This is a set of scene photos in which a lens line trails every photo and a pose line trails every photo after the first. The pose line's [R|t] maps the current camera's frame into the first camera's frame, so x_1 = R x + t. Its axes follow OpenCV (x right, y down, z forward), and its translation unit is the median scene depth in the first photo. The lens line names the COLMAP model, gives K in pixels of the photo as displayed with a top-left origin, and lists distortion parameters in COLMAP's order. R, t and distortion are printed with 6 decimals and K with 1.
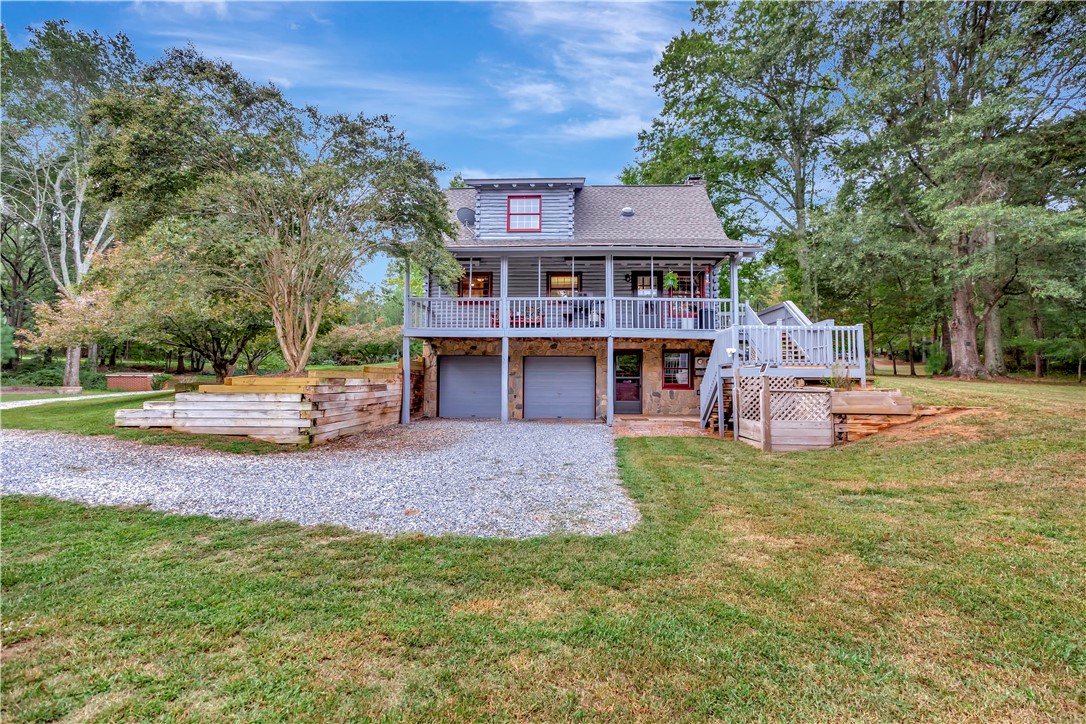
lens RADIAL K [[499.6, 0, 541.2], [0, 499.6, 368.1], [0, 0, 1]] dist [-0.030207, 0.020207]
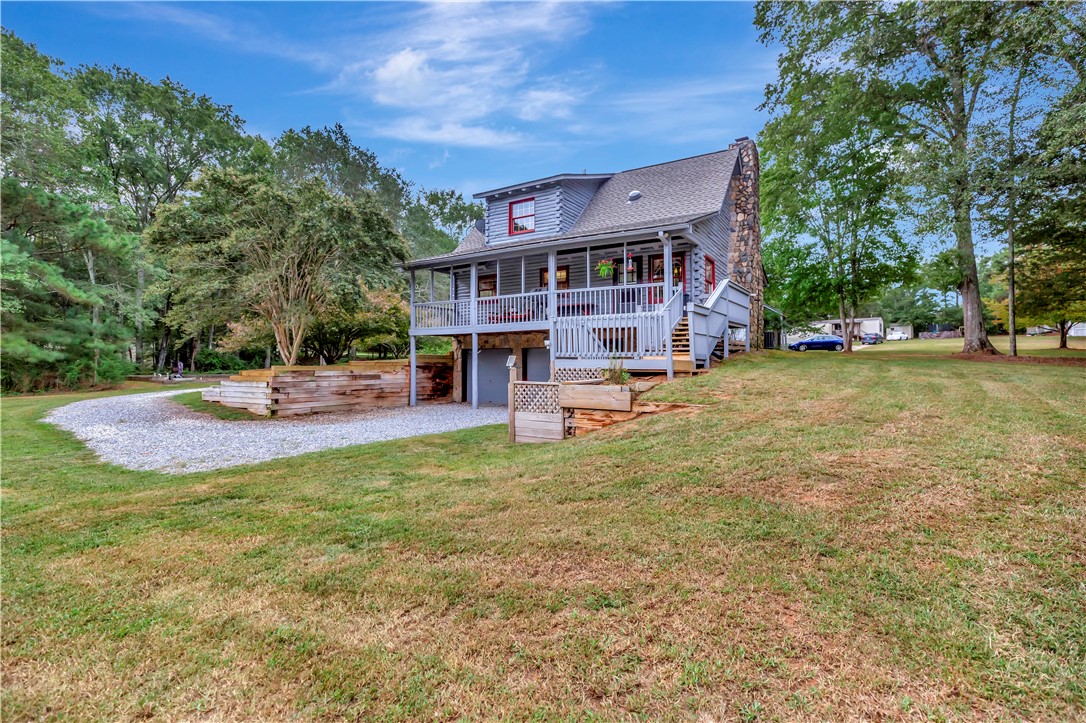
lens RADIAL K [[499.6, 0, 534.6], [0, 499.6, 366.4], [0, 0, 1]] dist [-0.030207, 0.020207]
pose [[0.871341, -0.006581, -0.490633, 0.543002], [0.018444, 0.999643, 0.019346, -0.004584], [0.490330, -0.025907, 0.871151, 0.062289]]
